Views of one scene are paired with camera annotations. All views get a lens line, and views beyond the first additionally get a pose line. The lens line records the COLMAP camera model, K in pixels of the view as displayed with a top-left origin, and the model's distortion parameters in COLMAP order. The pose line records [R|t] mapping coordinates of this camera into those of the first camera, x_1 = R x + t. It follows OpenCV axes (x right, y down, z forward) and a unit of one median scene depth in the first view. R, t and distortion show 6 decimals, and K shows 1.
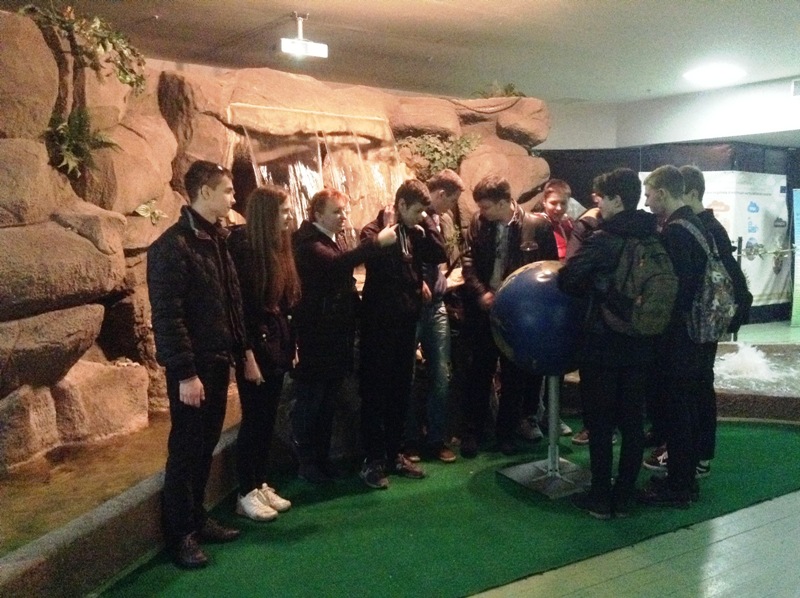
lens RADIAL K [[735.5, 0, 400.0], [0, 735.5, 299.0], [0, 0, 1]] dist [0.001382, 0.007455]
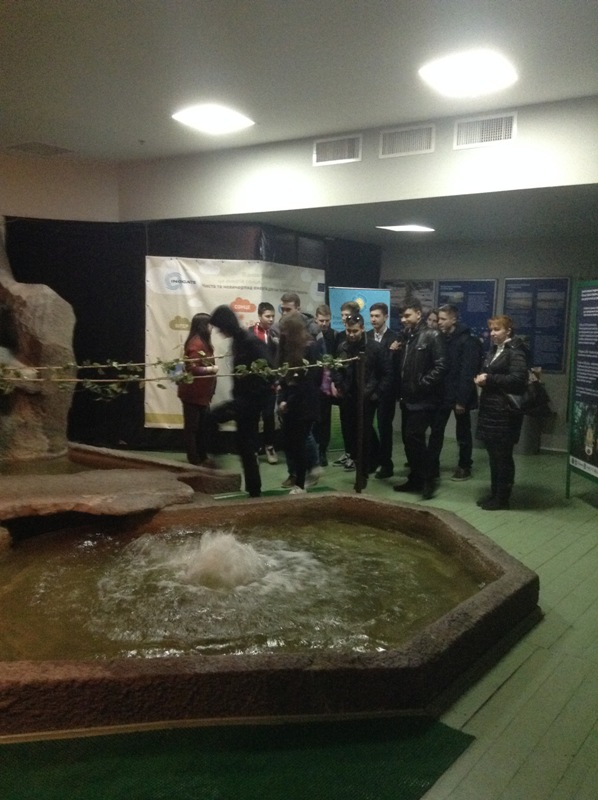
lens RADIAL K [[735.5, 0, 299.0], [0, 735.5, 400.0], [0, 0, 1]] dist [0.001382, 0.007455]
pose [[0.929691, -0.011649, 0.368157, 0.194852], [0.002505, 0.999677, 0.025306, -0.043530], [-0.368333, -0.022605, 0.929419, 0.241110]]
